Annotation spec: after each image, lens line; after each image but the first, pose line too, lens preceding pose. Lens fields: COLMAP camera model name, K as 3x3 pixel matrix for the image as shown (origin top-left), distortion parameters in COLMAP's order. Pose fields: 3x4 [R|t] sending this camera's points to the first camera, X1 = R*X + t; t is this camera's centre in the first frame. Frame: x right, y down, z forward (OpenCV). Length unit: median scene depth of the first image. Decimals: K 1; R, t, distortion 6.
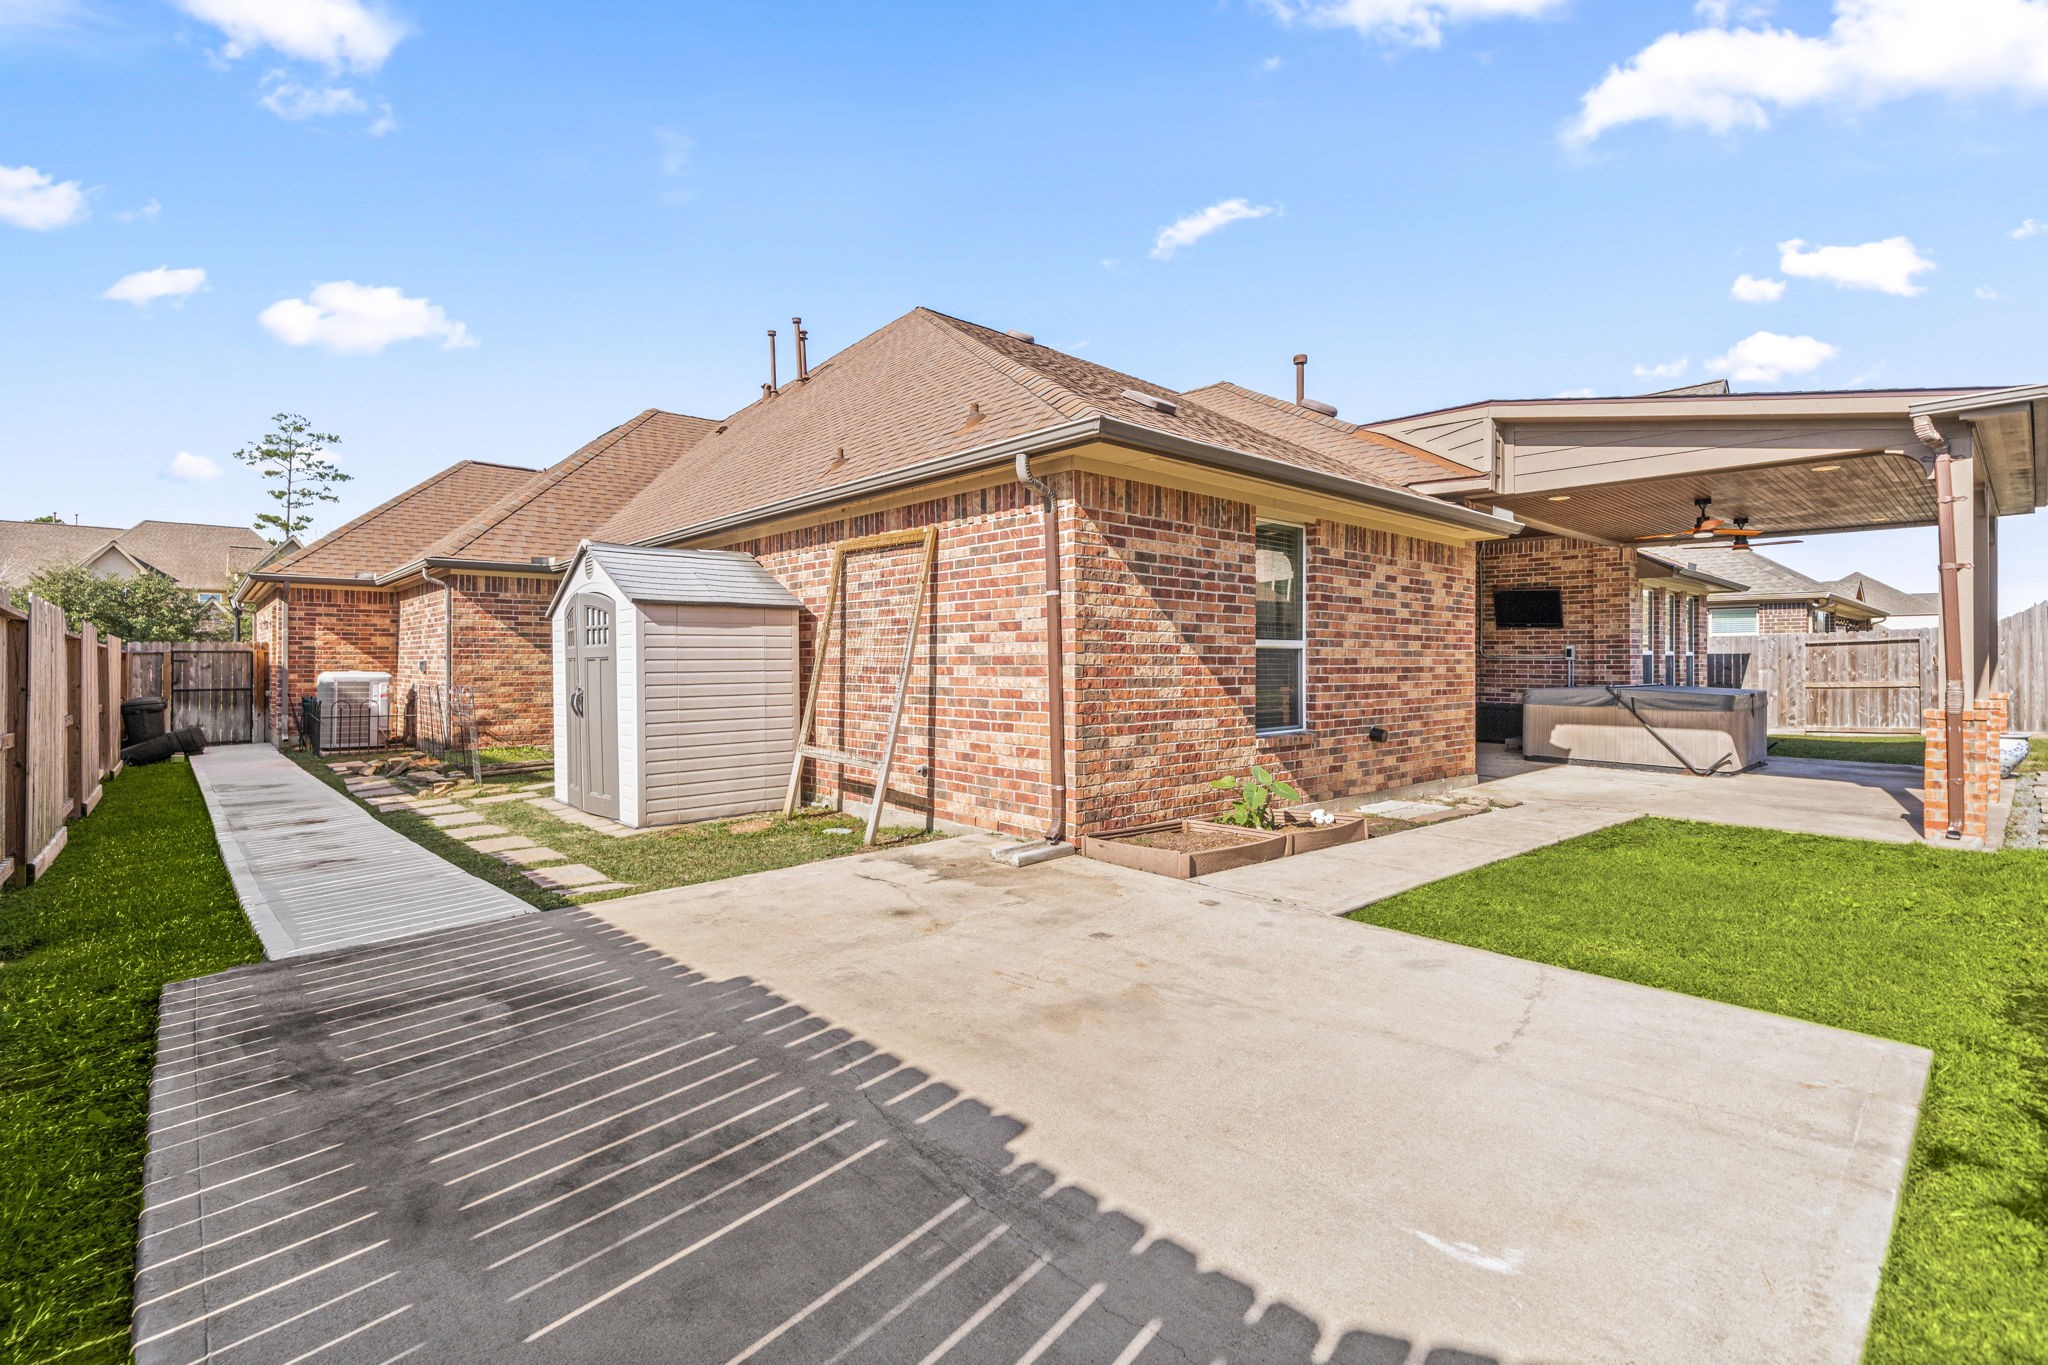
lens RADIAL K [[908.6, 0, 1024.0], [0, 908.6, 682.5], [0, 0, 1]] dist [0.004900, -0.000035]
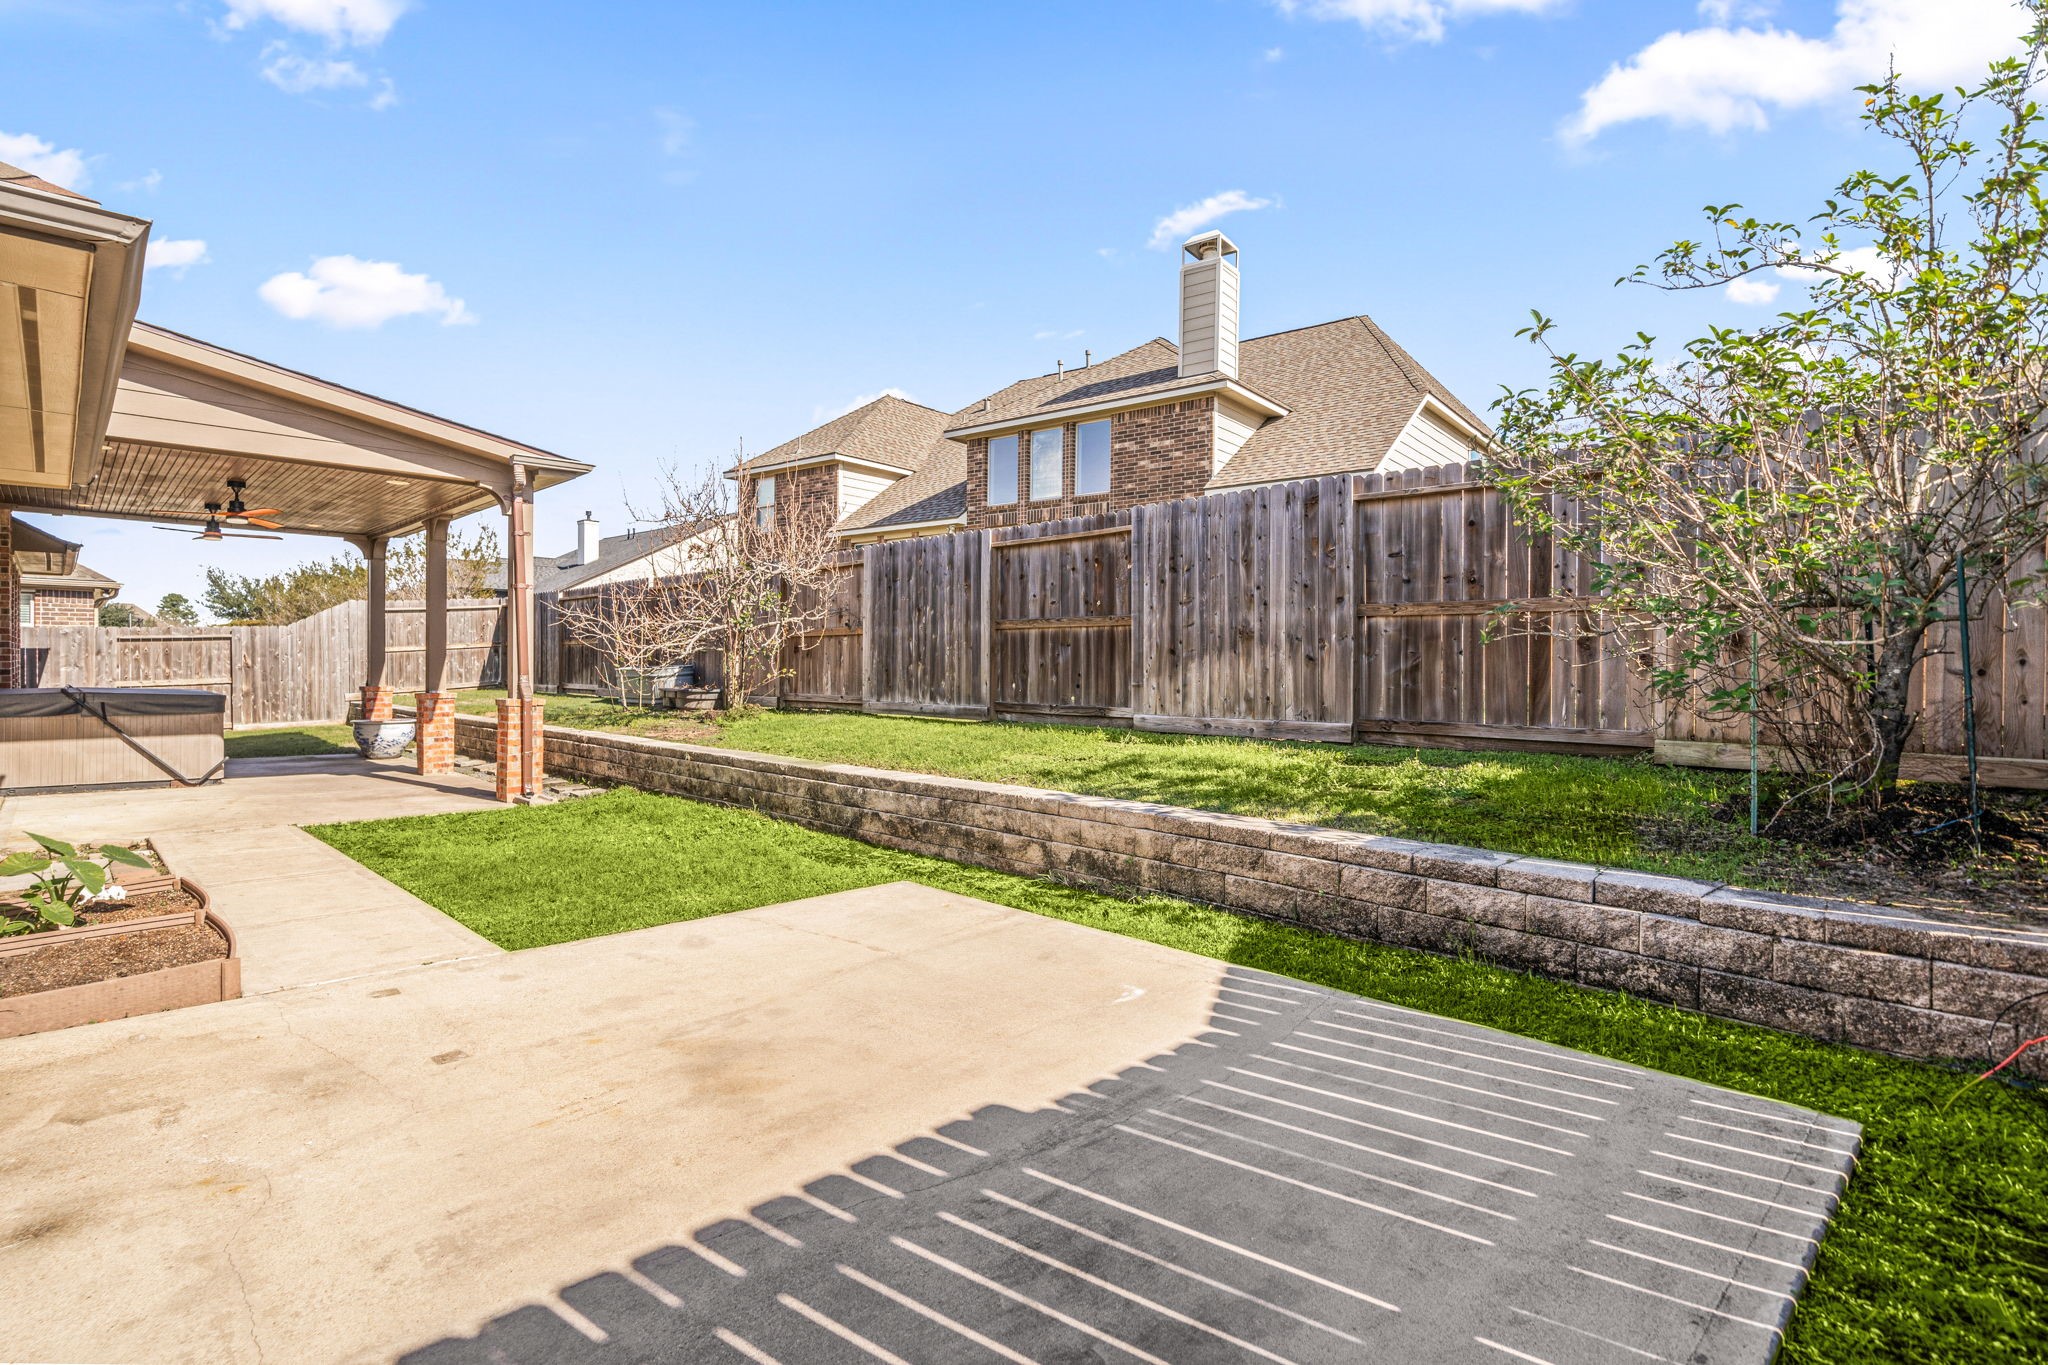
lens RADIAL K [[985.4, 0, 1024.0], [0, 985.4, 682.5], [0, 0, 1]] dist [-0.001460, 0.000036]
pose [[-0.020920, -0.018616, 0.999608, -0.729511], [0.016566, 0.999683, 0.018964, -0.012592], [-0.999644, 0.016956, -0.020605, 0.634957]]
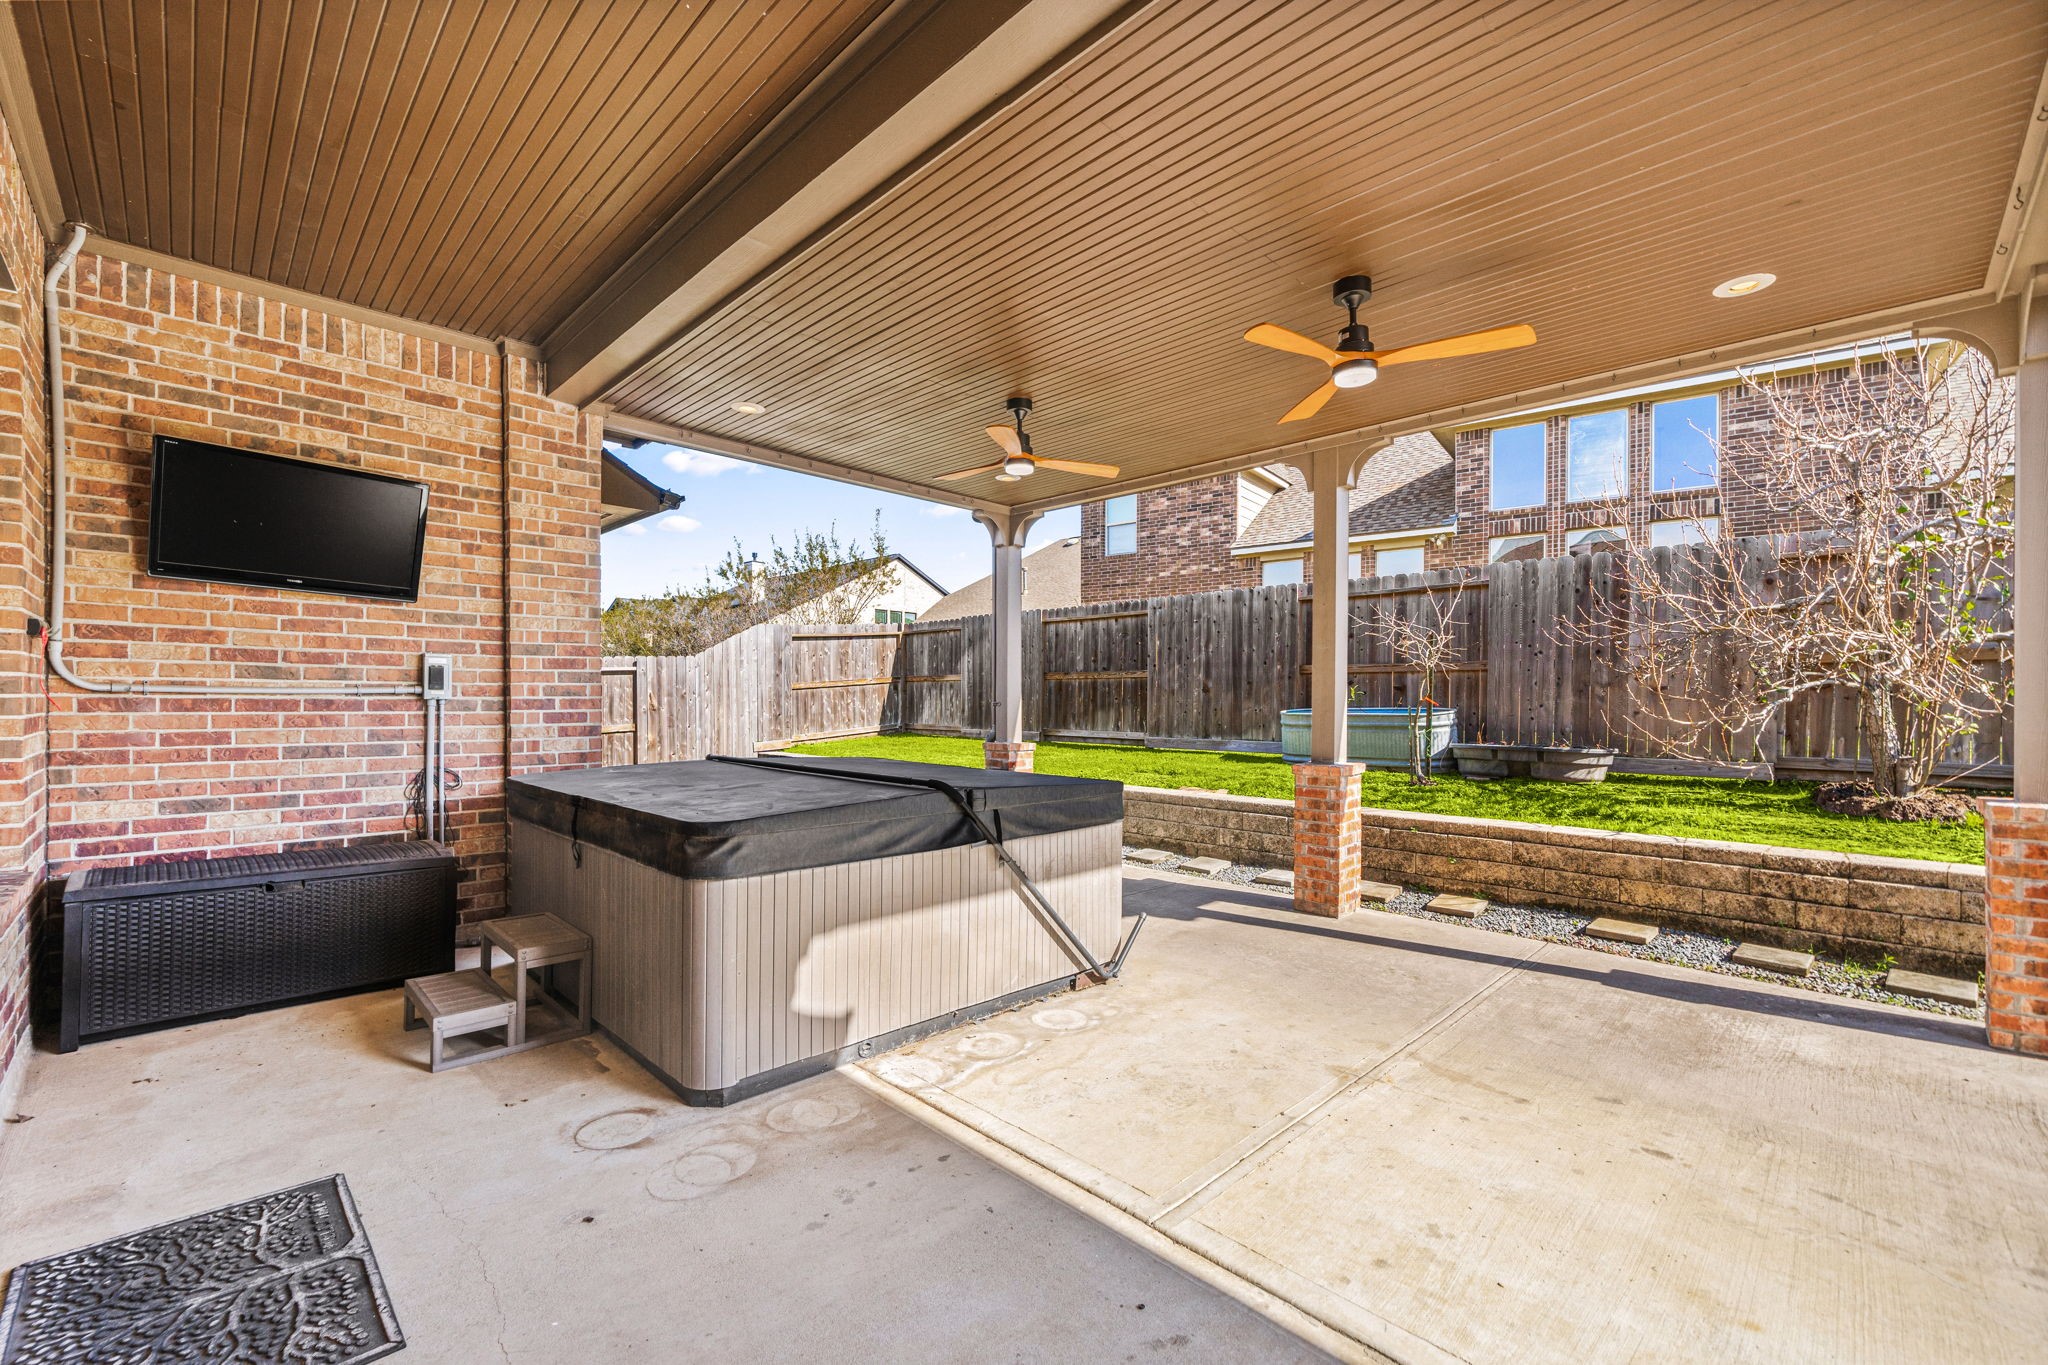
lens RADIAL K [[842.1, 0, 1031.2], [0, 842.1, 707.6], [0, 0, 1]] dist [-0.000989, -0.000088]
pose [[-0.031788, -0.012129, 0.999421, 1.129946], [0.020043, 0.999718, 0.012770, -0.085338], [-0.999294, 0.020438, -0.031536, 3.221236]]
